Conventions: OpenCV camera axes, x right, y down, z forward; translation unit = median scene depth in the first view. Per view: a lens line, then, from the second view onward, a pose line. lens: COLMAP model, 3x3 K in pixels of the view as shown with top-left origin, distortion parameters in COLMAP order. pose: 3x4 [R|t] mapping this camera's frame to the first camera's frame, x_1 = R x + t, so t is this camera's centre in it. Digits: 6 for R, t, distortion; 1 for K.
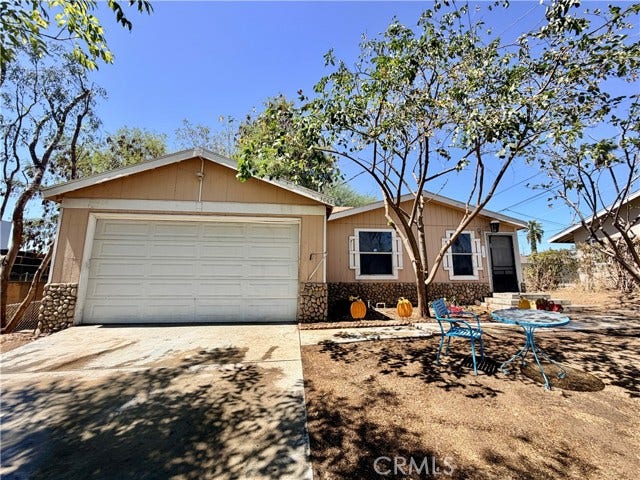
lens RADIAL K [[269.0, 0, 329.7], [0, 269.0, 234.6], [0, 0, 1]] dist [-0.003330, -0.000167]
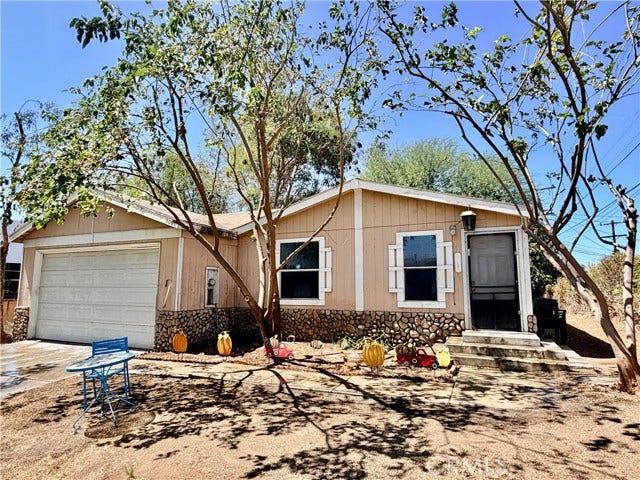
lens RADIAL K [[386.3, 0, 318.5], [0, 386.3, 239.7], [0, 0, 1]] dist [-0.002466, 0.003820]
pose [[0.860400, -0.064347, -0.505540, 0.779237], [0.086197, 0.996079, 0.019918, -0.035556], [0.502276, -0.060714, 0.862573, 0.080736]]
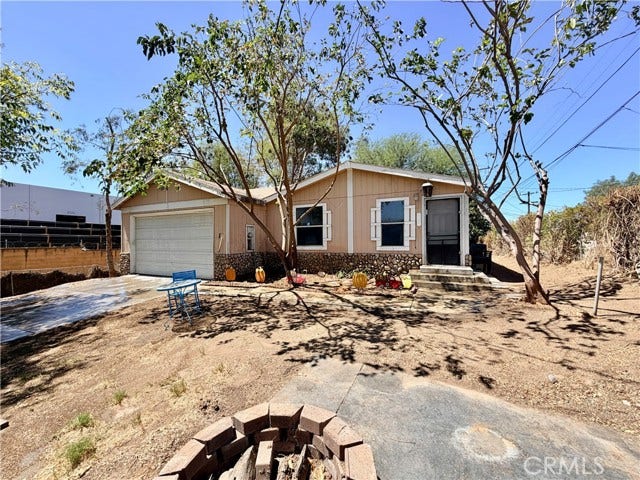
lens RADIAL K [[263.4, 0, 318.2], [0, 263.4, 240.9], [0, 0, 1]] dist [0.002327, -0.000279]
pose [[0.851889, -0.009274, -0.523640, 0.776205], [0.097186, 0.985277, 0.140656, -0.022694], [0.514626, -0.170714, 0.840248, 0.083433]]
